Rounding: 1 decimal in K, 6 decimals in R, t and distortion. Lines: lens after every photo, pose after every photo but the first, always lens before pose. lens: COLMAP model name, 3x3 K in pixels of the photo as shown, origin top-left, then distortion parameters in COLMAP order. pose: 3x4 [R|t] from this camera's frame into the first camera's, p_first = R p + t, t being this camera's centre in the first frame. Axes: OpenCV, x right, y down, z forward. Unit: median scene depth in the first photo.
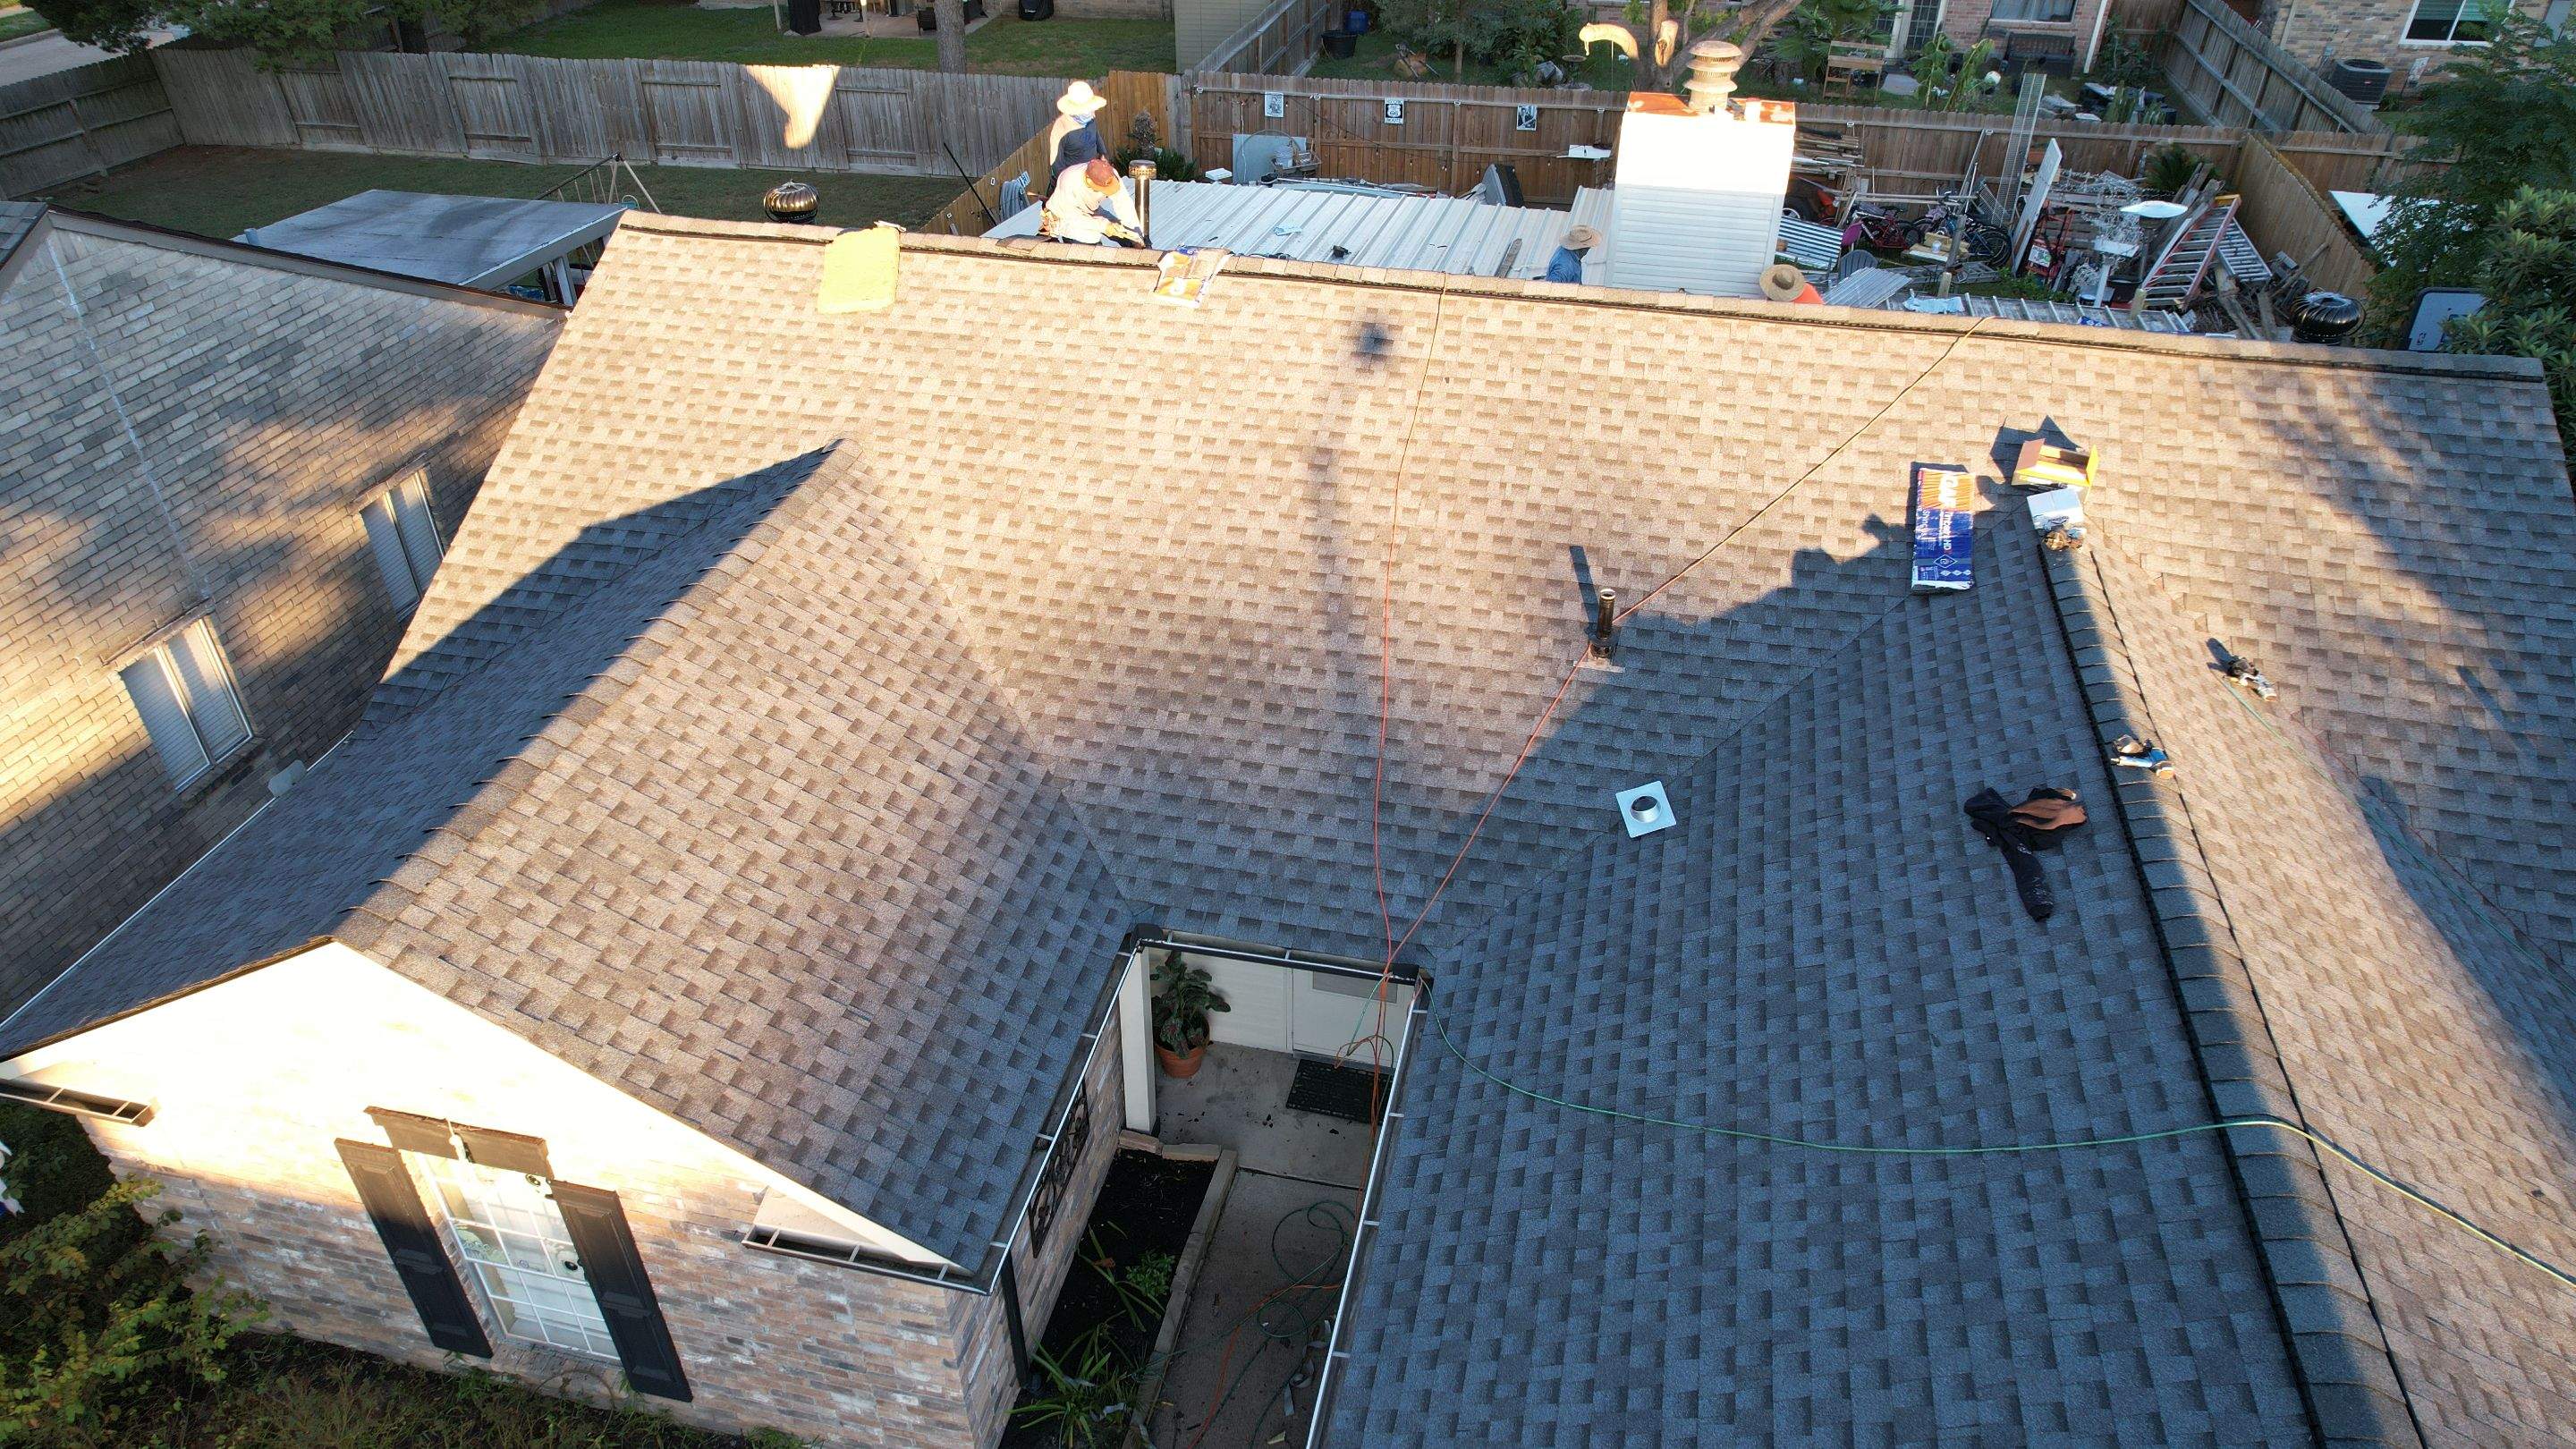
lens RADIAL K [[1662.9, 0, 1290.0], [0, 1662.9, 732.5], [0, 0, 1]] dist [-0.064132, 0.057033]
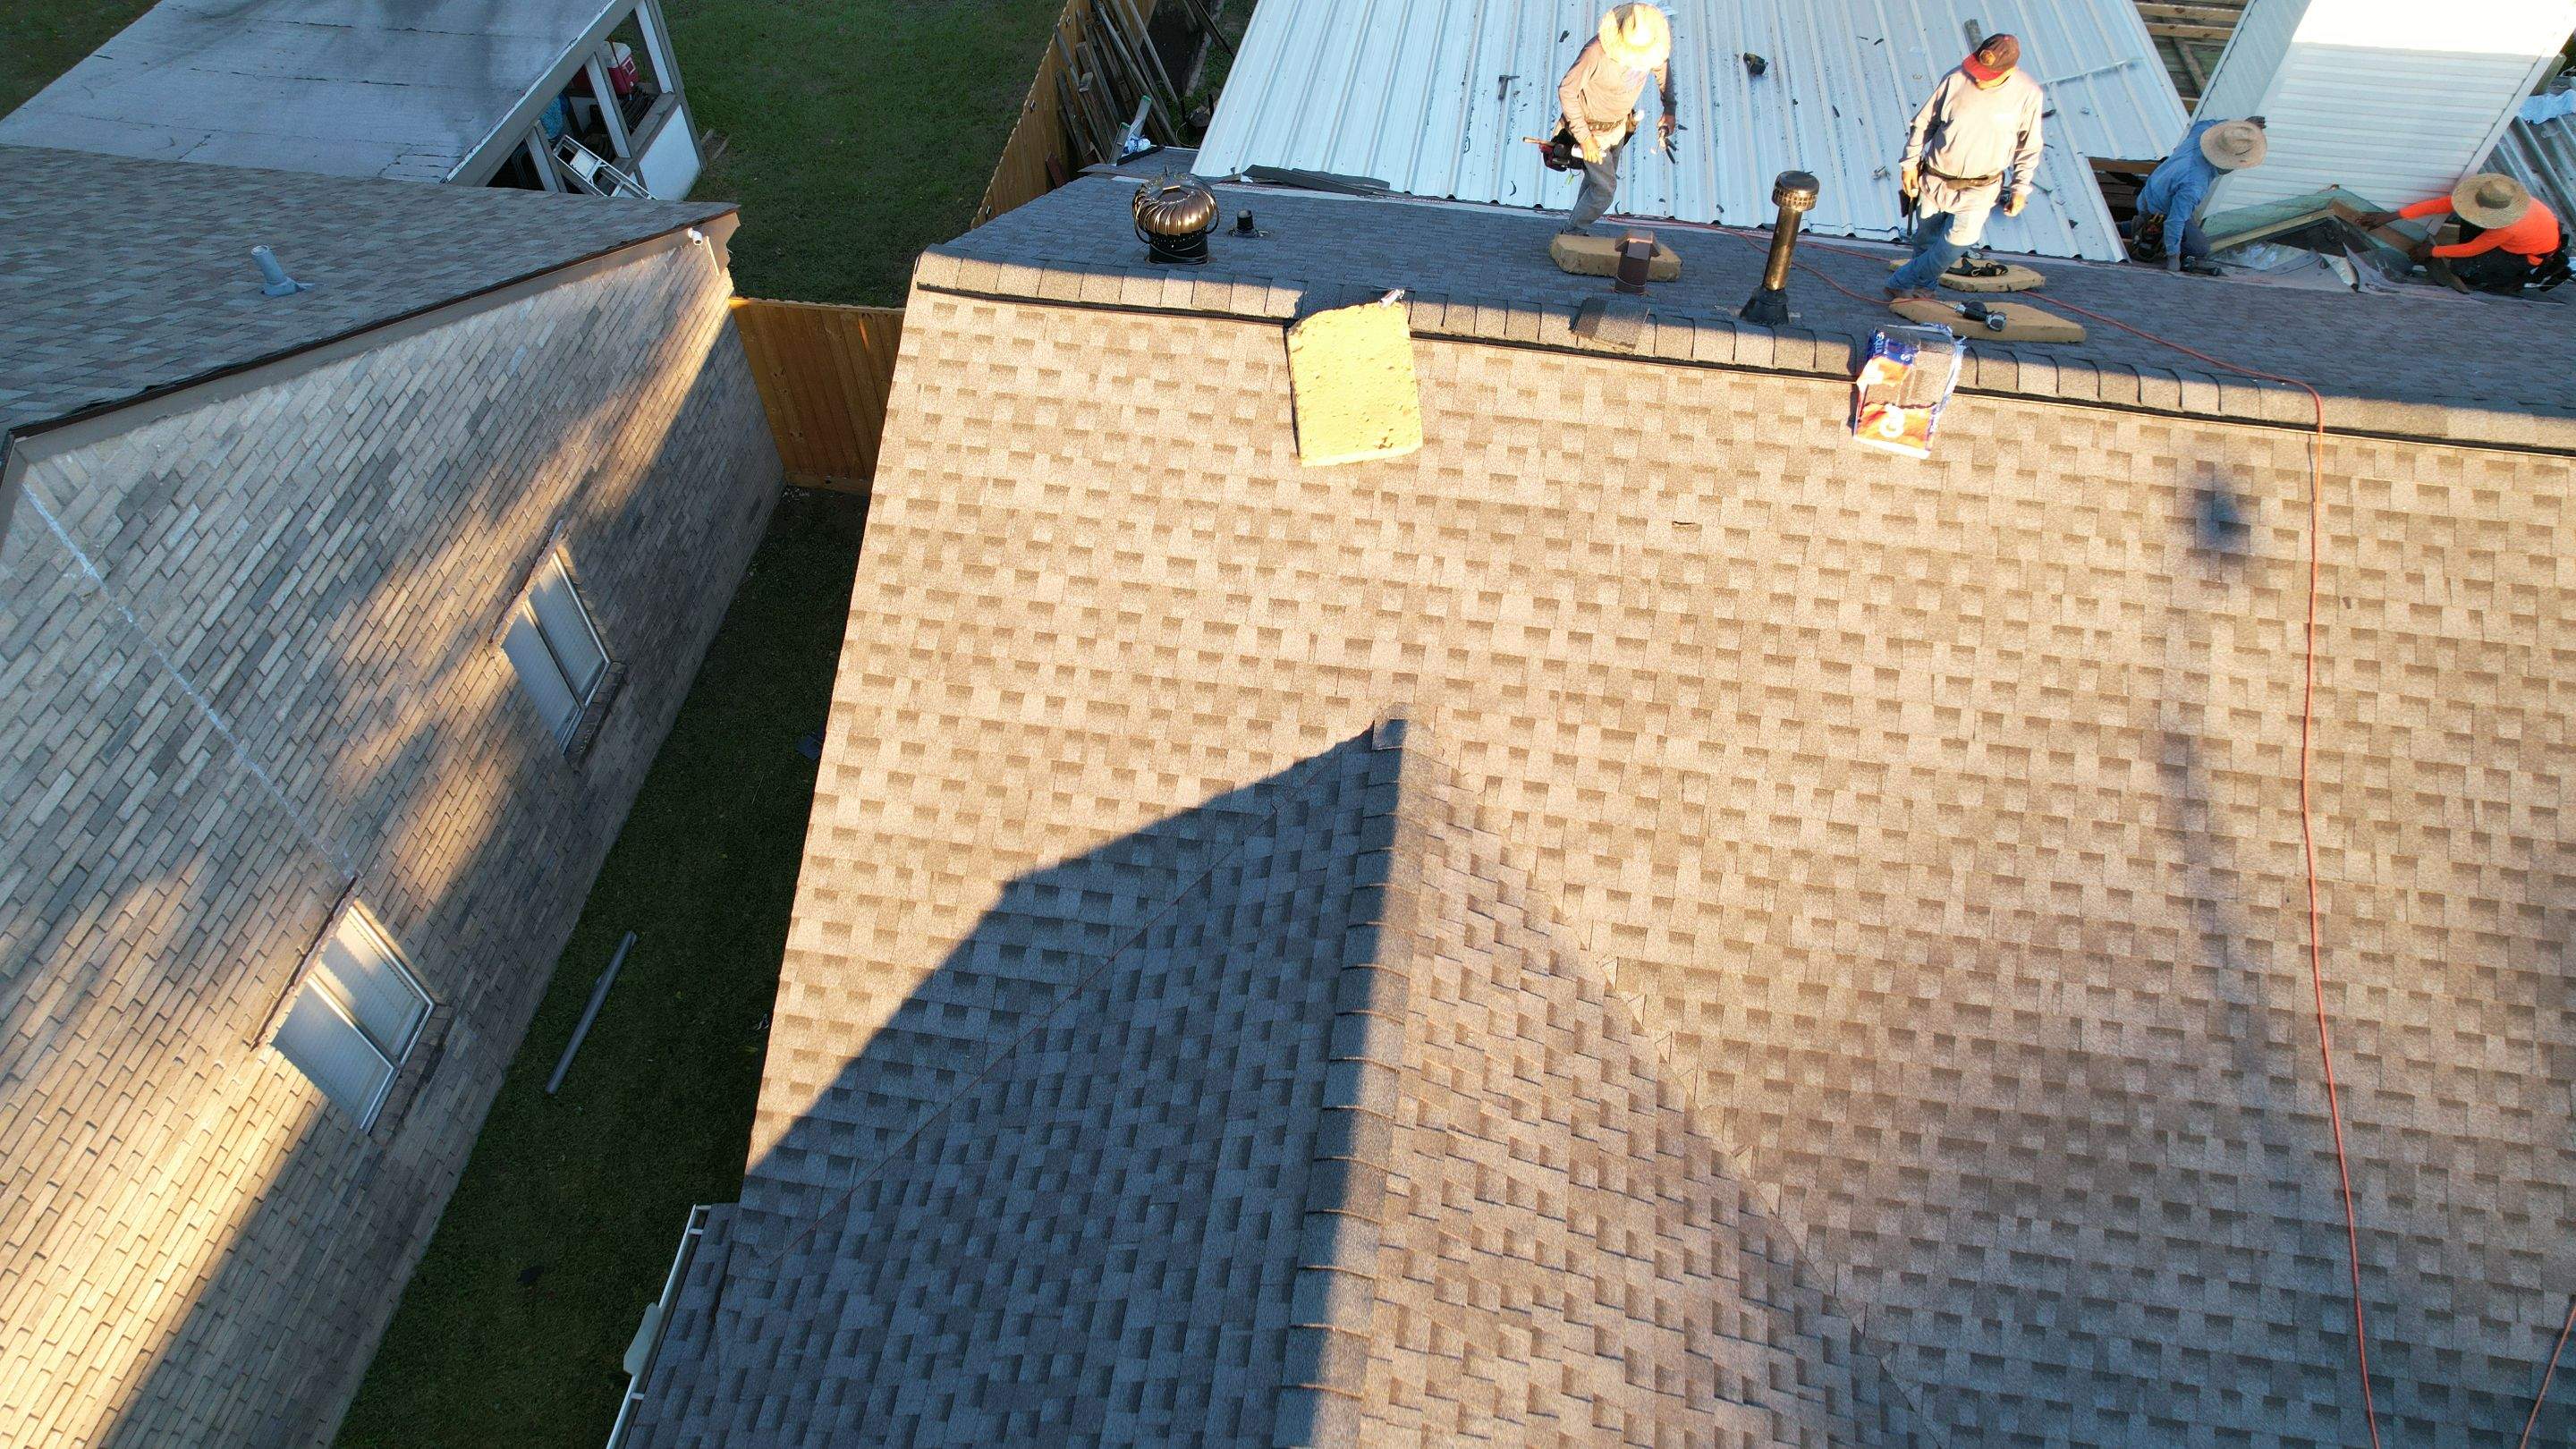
lens RADIAL K [[1655.0, 0, 1281.4], [0, 1655.0, 716.7], [0, 0, 1]] dist [-0.074005, 0.070236]
pose [[0.997289, -0.056828, 0.046738, -0.366969], [0.040782, 0.955630, 0.291734, -0.387215], [-0.061243, -0.289037, 0.955357, 0.423253]]
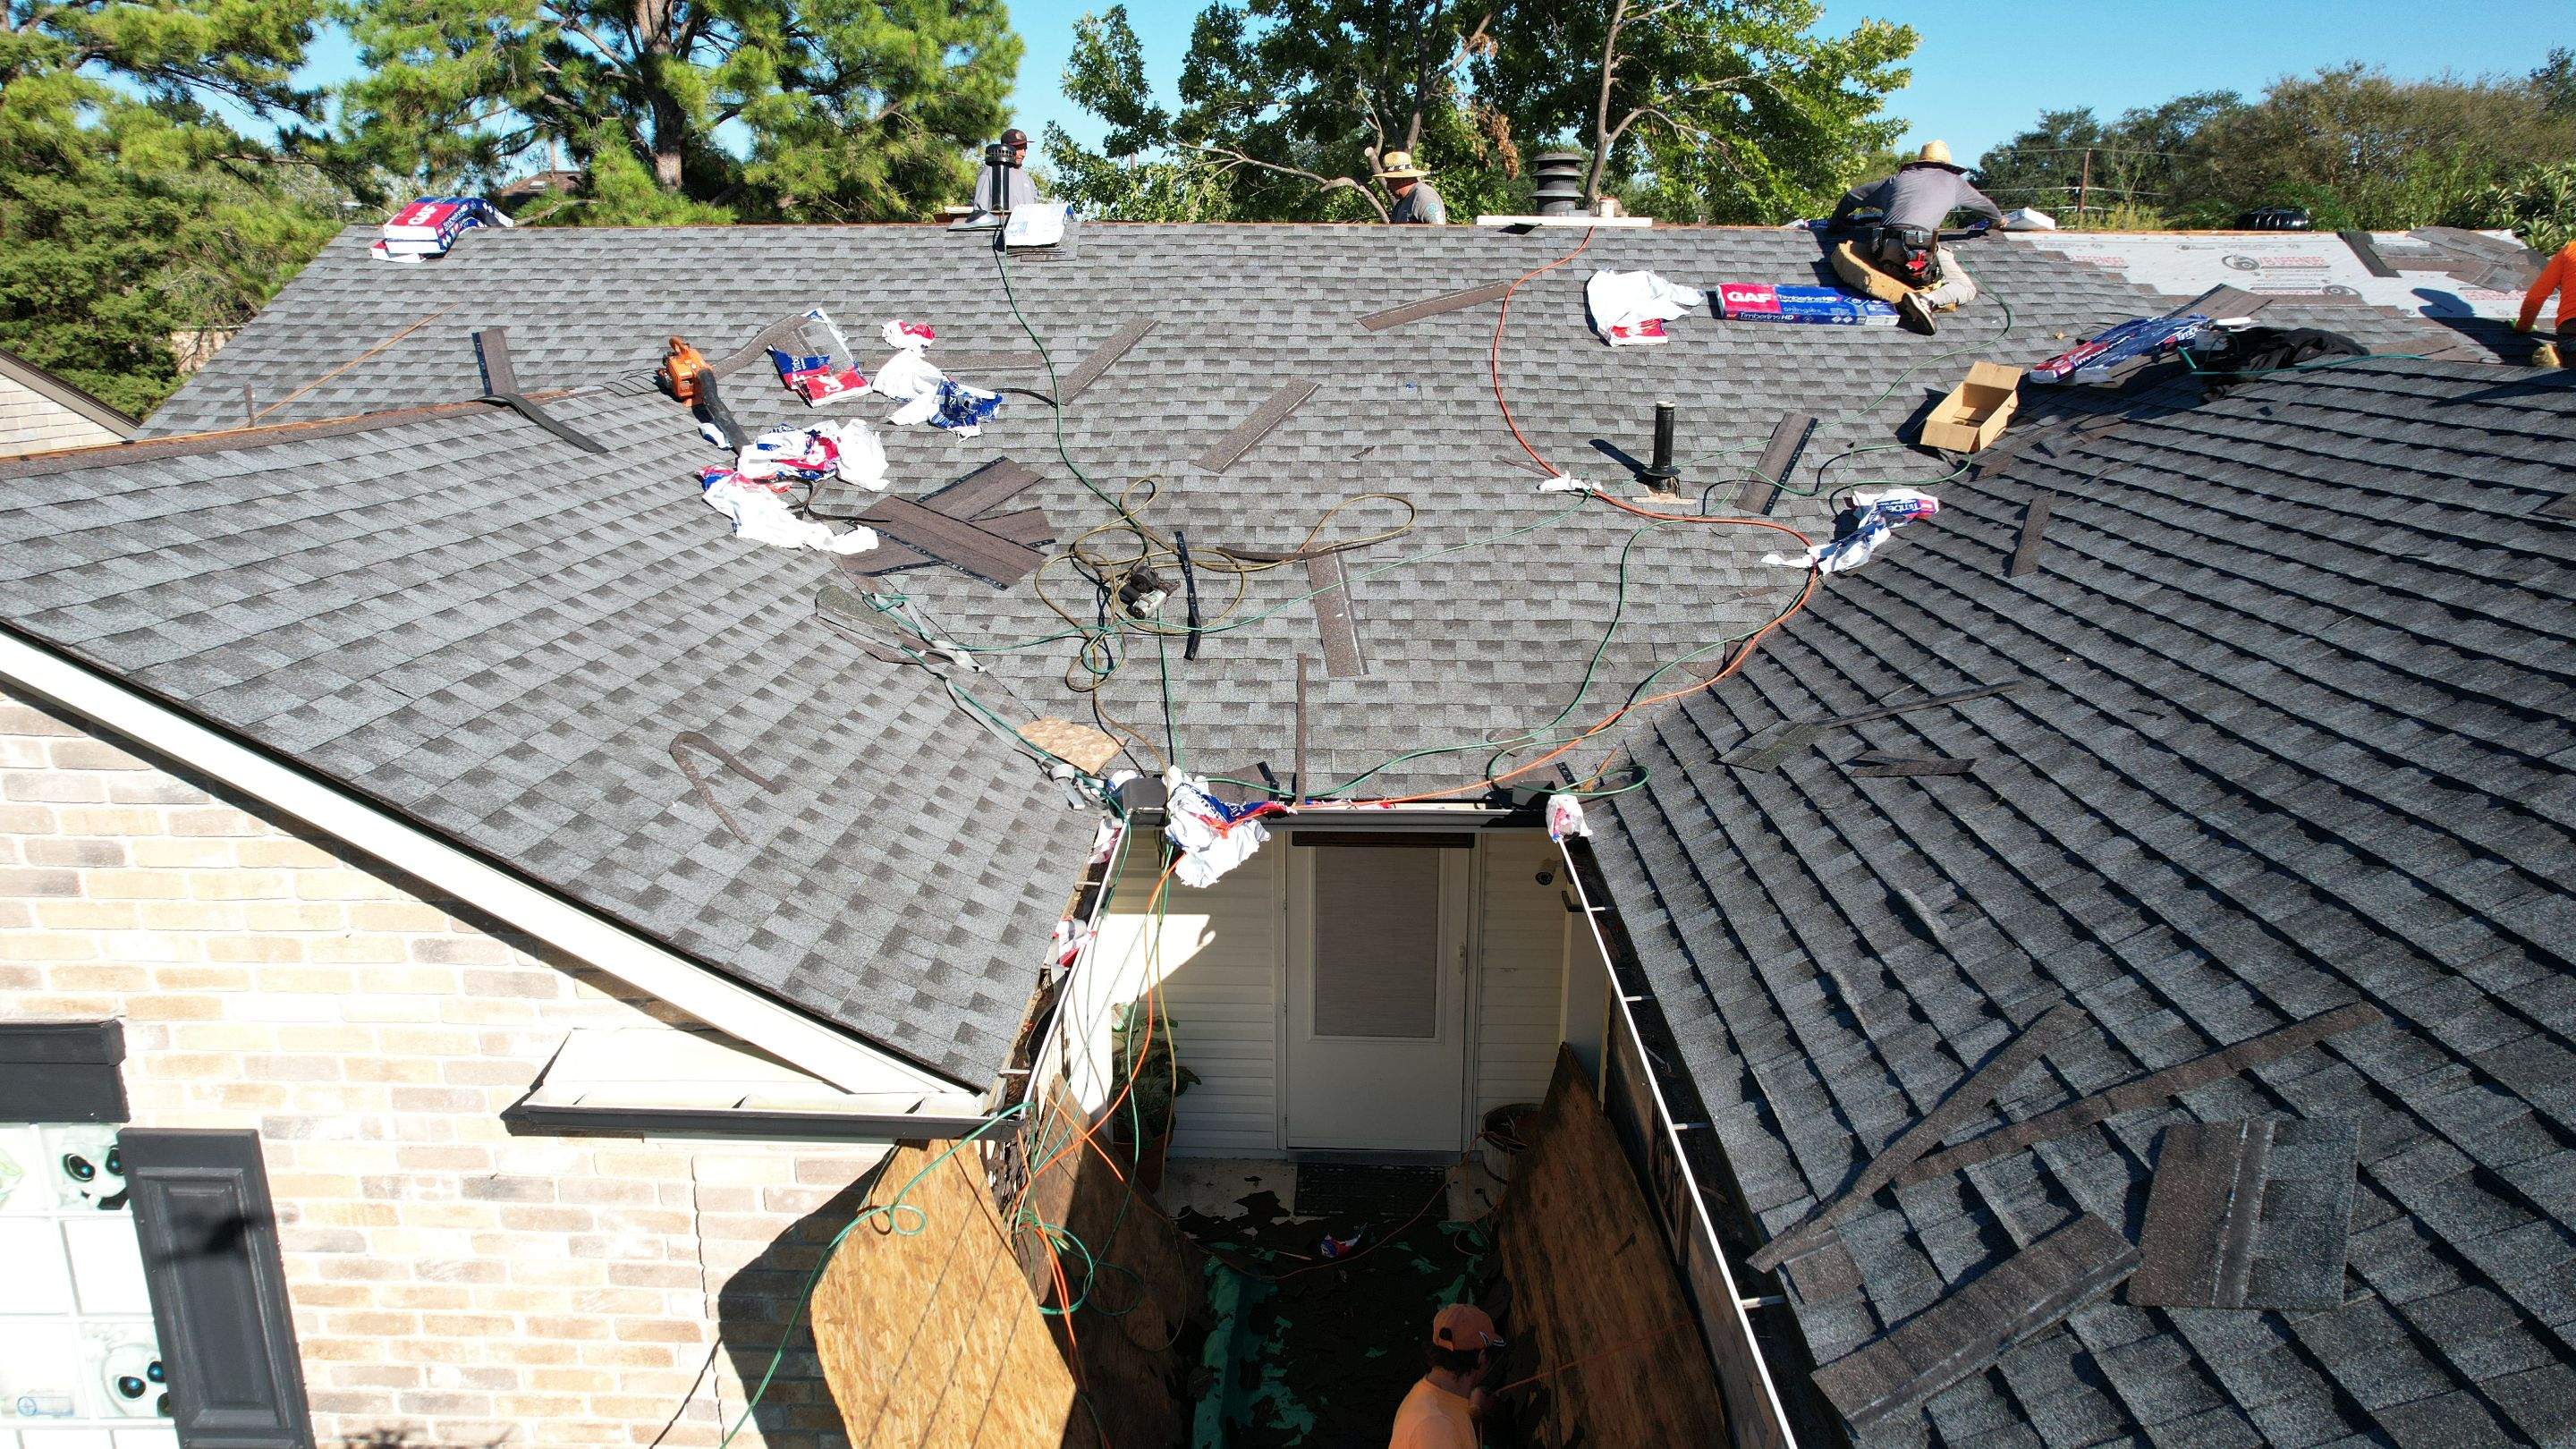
lens RADIAL K [[1651.0, 0, 1289.2], [0, 1651.0, 730.3], [0, 0, 1]] dist [-0.071801, 0.077396]
pose [[0.981545, -0.049511, 0.184712, -0.130721], [0.108786, 0.938952, -0.326396, 0.279949], [-0.157276, 0.340466, 0.927010, 0.314394]]
